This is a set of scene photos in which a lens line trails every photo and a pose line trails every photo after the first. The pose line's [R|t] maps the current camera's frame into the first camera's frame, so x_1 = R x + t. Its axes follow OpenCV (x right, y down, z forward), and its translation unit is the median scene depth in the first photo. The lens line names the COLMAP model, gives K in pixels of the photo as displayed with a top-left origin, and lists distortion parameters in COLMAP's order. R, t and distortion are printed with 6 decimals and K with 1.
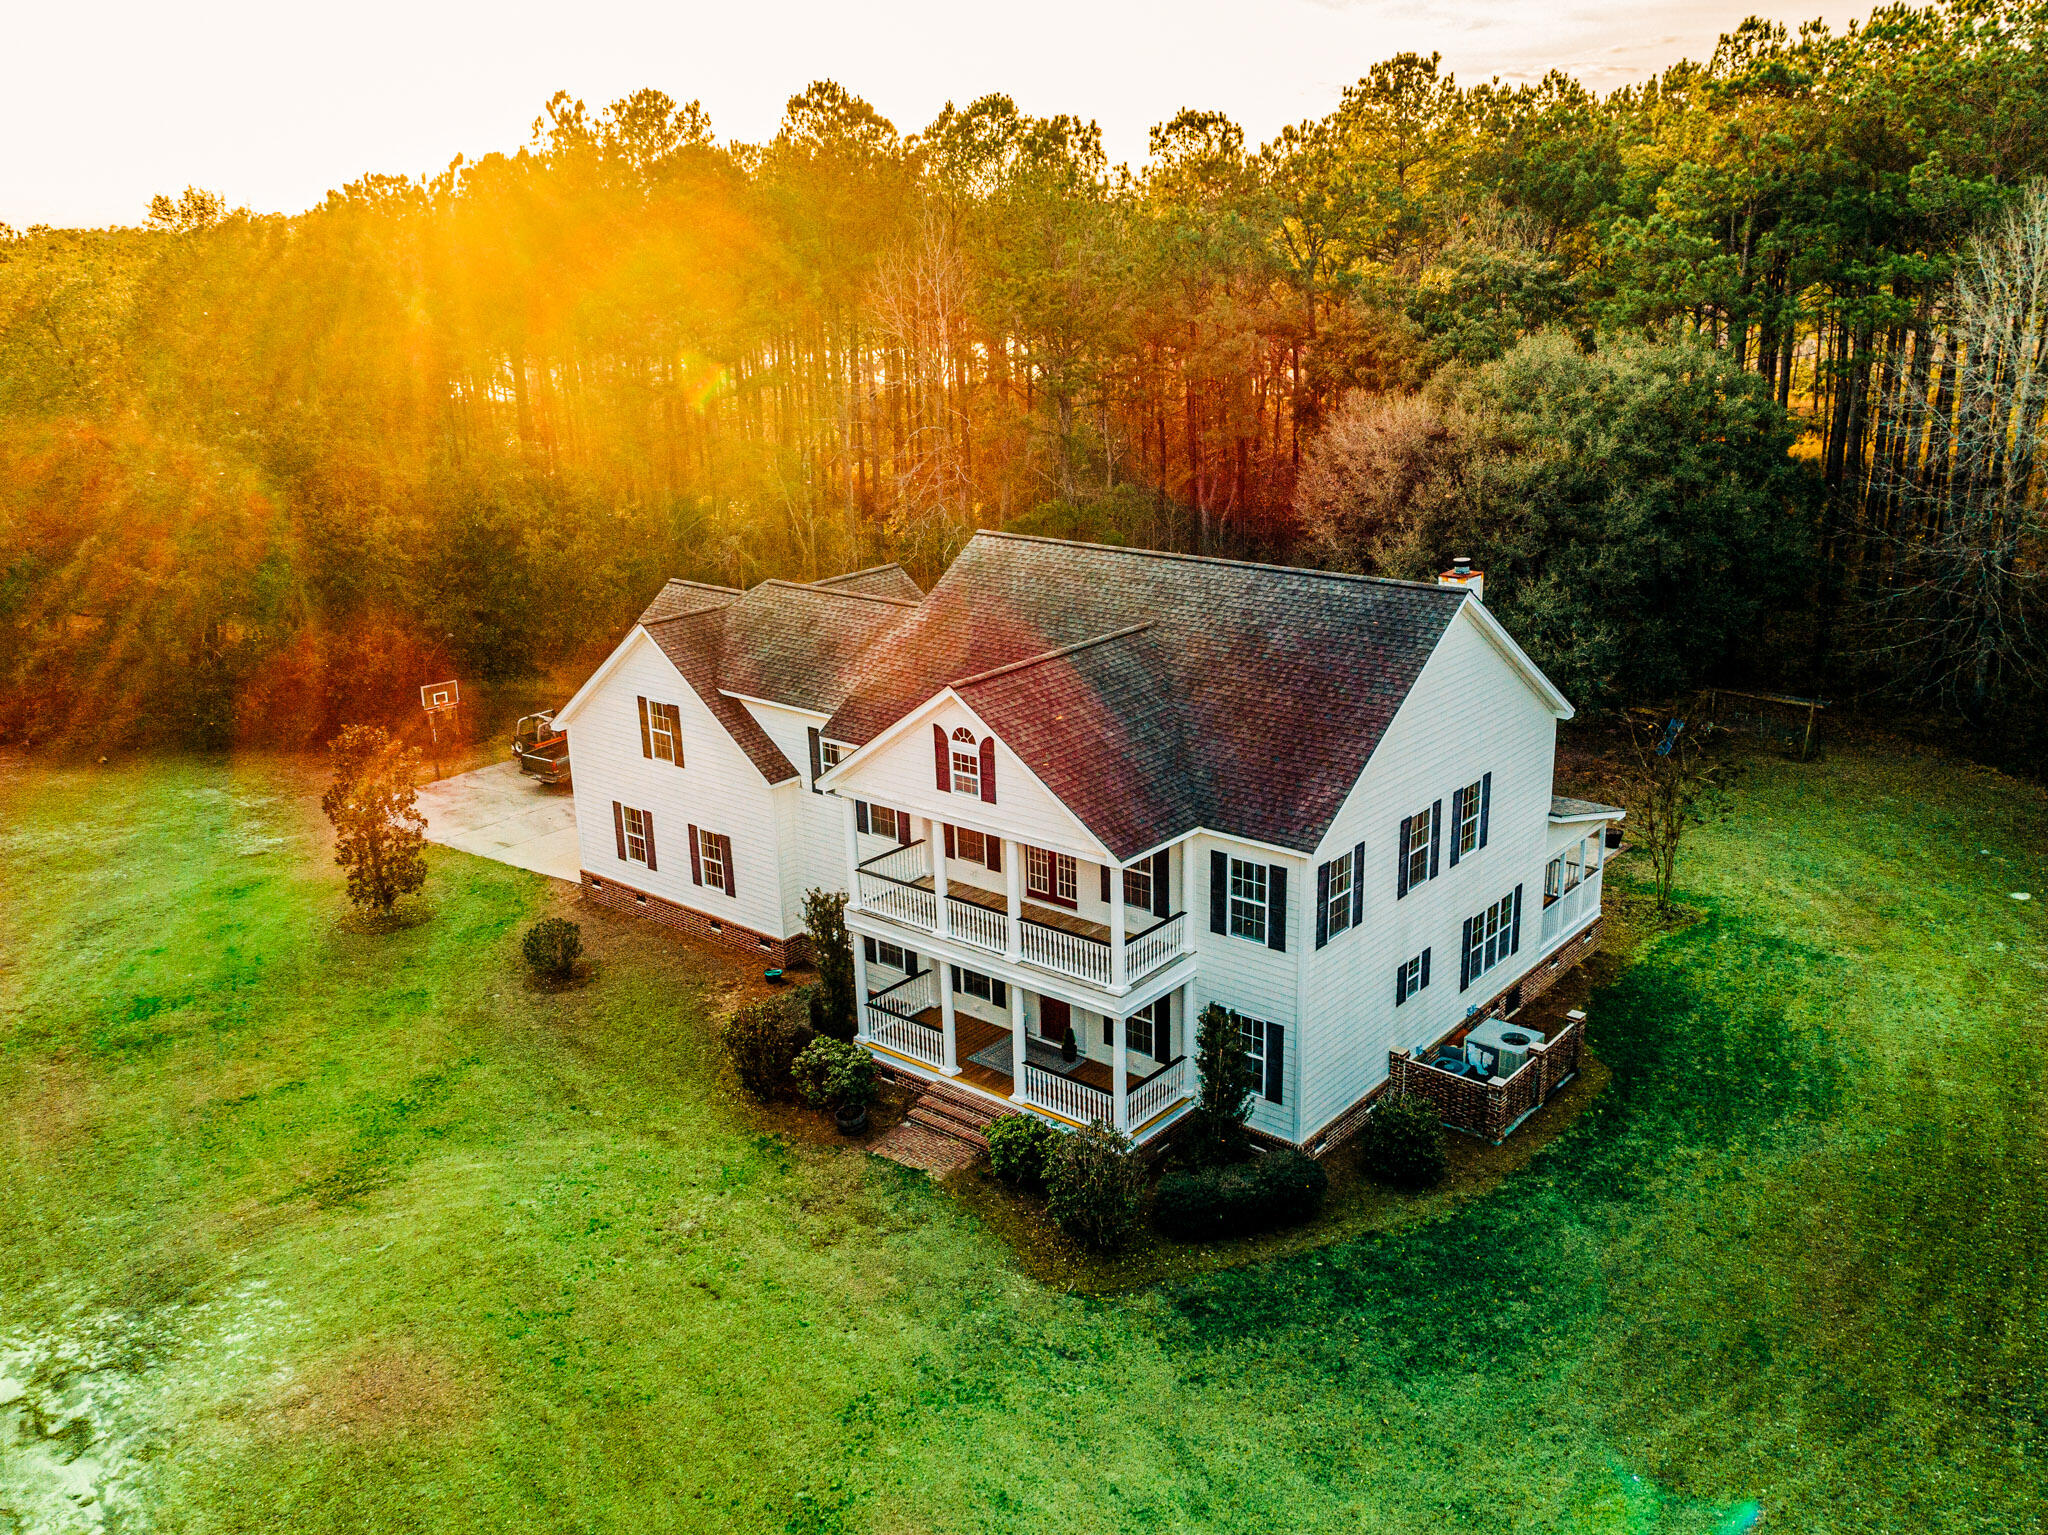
lens RADIAL K [[1718.3, 0, 1024.0], [0, 1718.3, 767.5], [0, 0, 1]] dist [-0.014400, 0.005138]
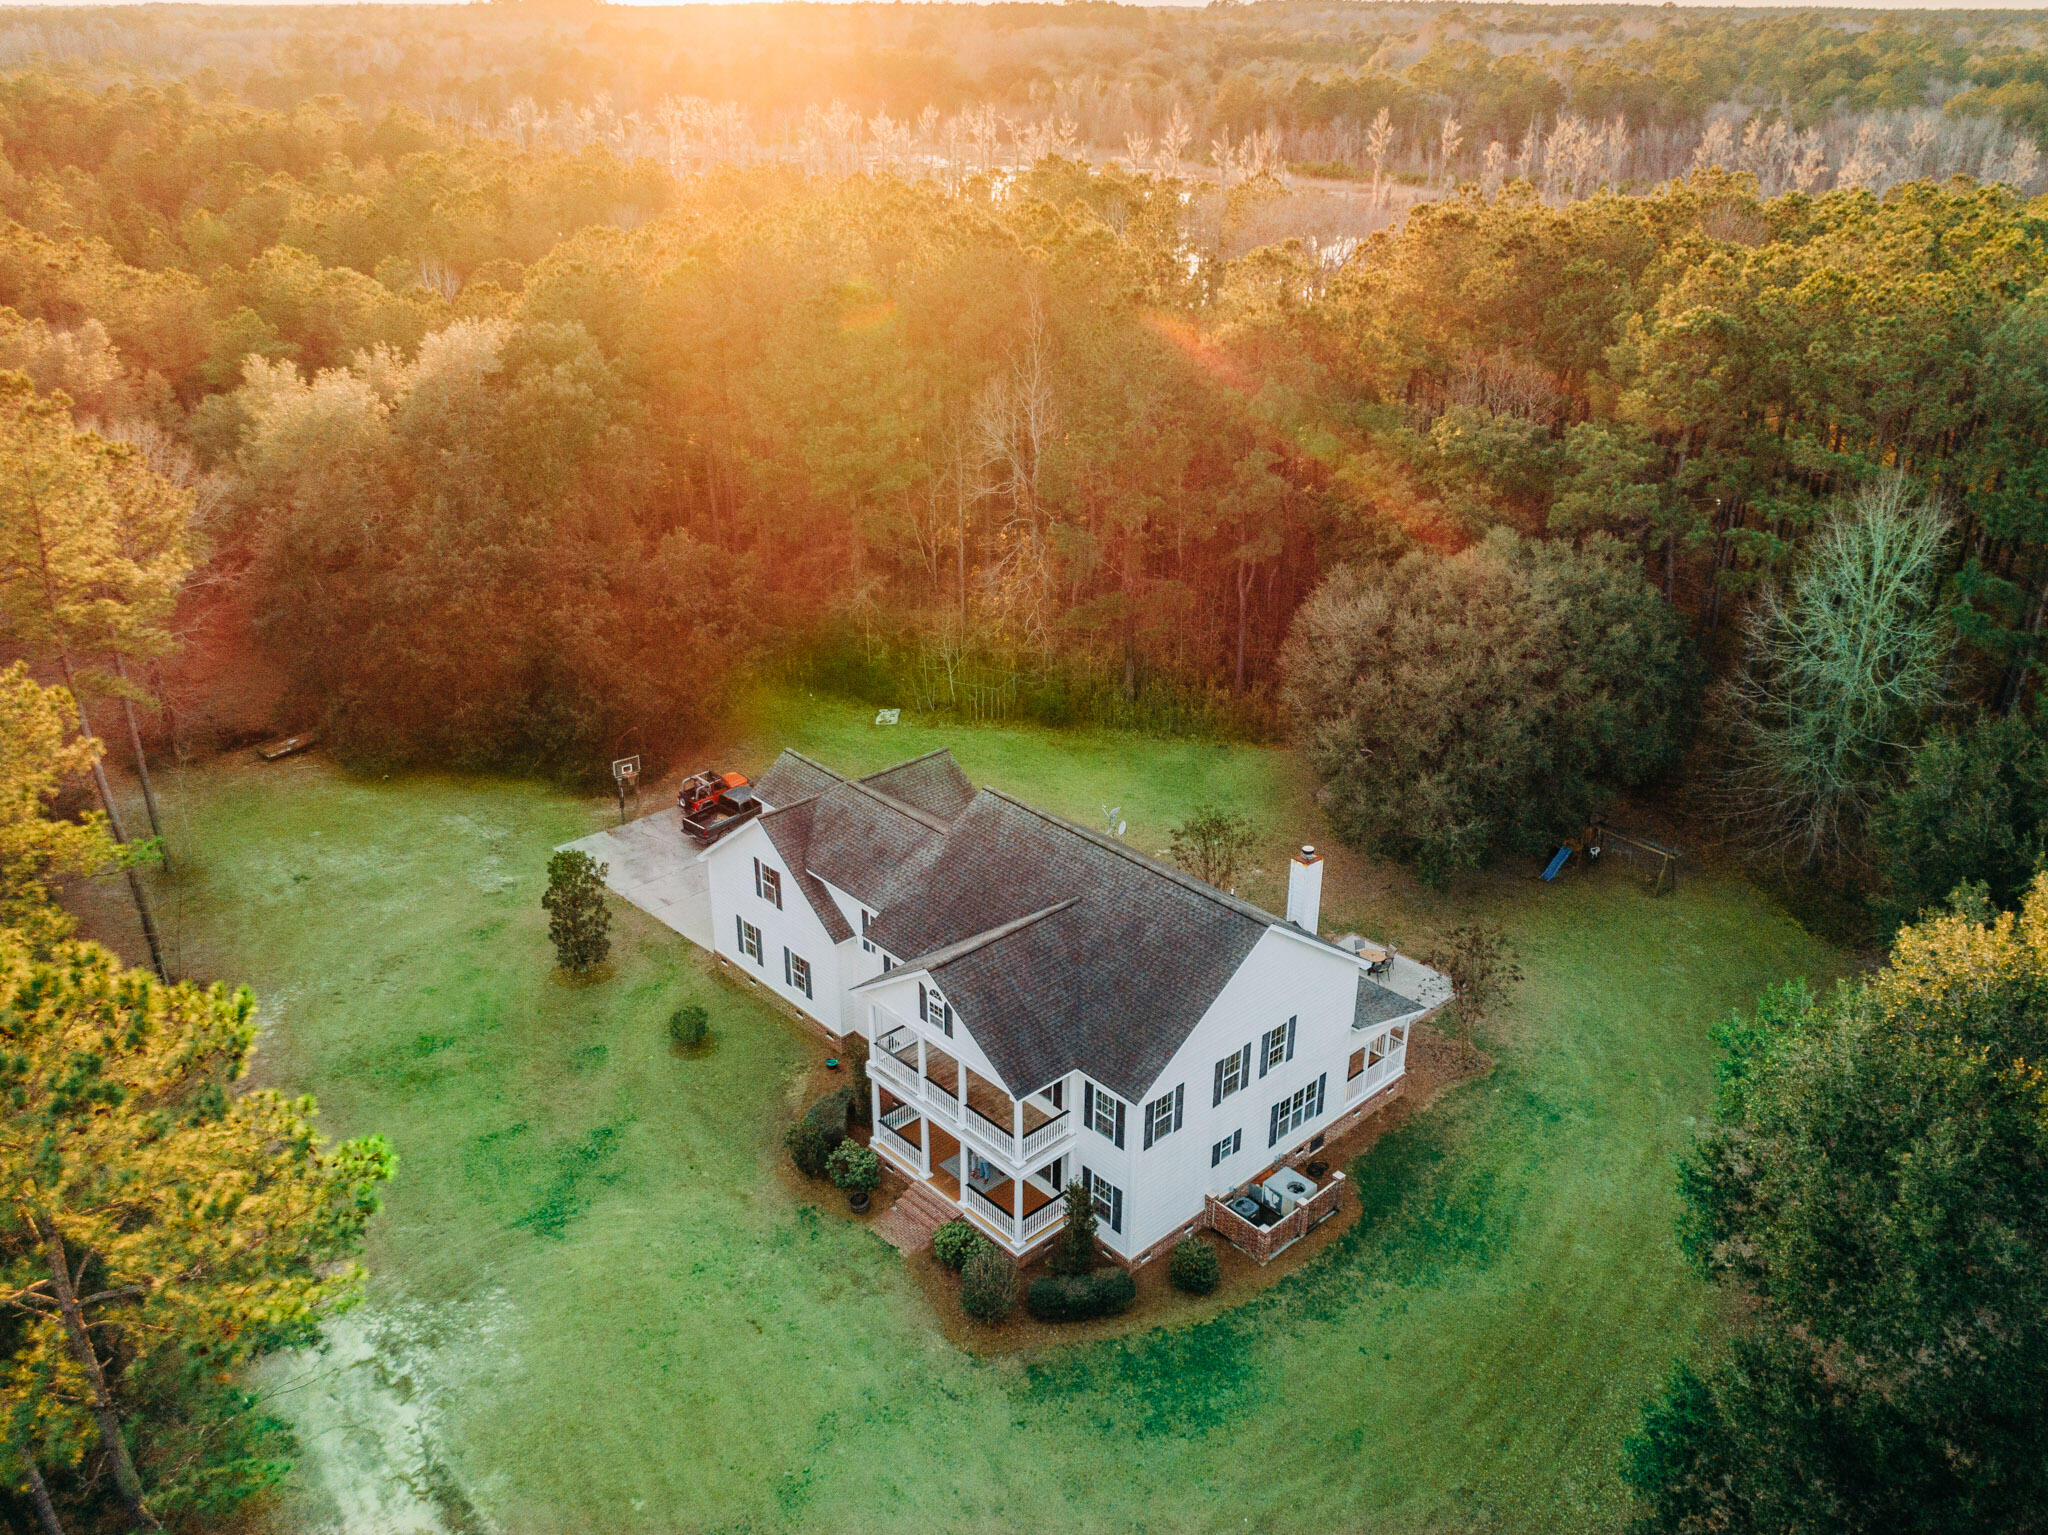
lens RADIAL K [[1644.1, 0, 1024.0], [0, 1644.1, 767.5], [0, 0, 1]] dist [-0.011219, 0.006332]
pose [[0.992591, 0.078637, -0.092621, 0.165198], [-0.065578, 0.988474, 0.136453, -0.425504], [0.102284, -0.129368, 0.986307, -0.447489]]
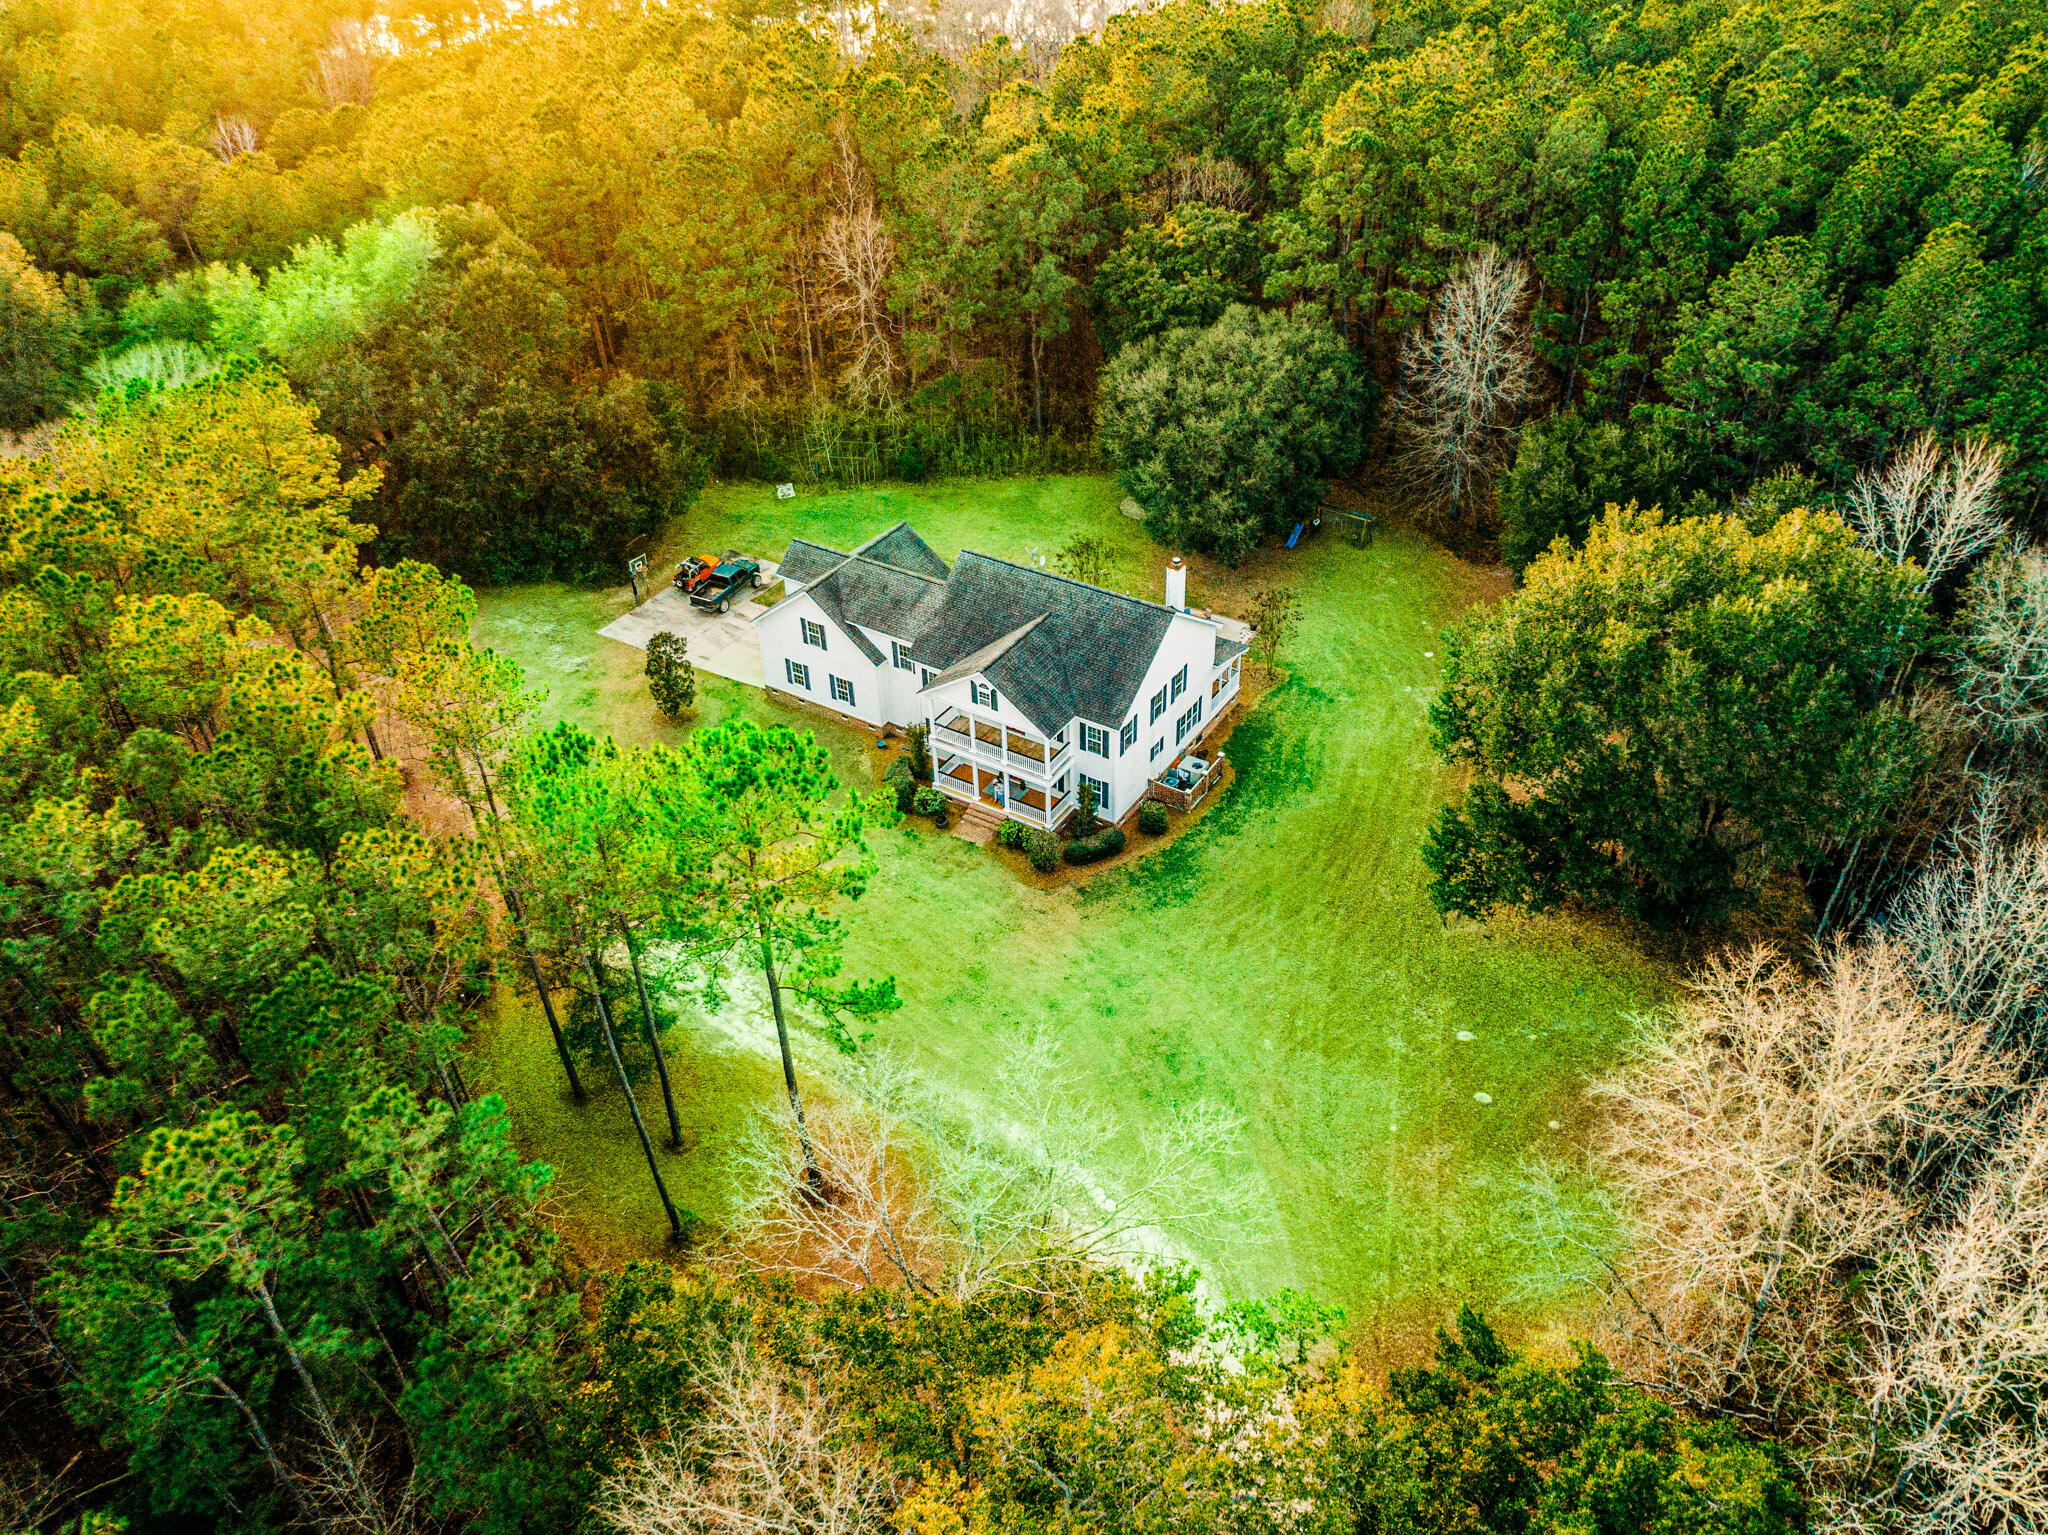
lens RADIAL K [[1565.2, 0, 1024.0], [0, 1565.2, 767.5], [0, 0, 1]] dist [-0.005155, 0.001200]
pose [[0.990730, -0.078987, 0.110520, -0.237680], [0.038515, 0.943523, 0.329061, -0.655523], [-0.130270, -0.321754, 0.937819, -1.215241]]
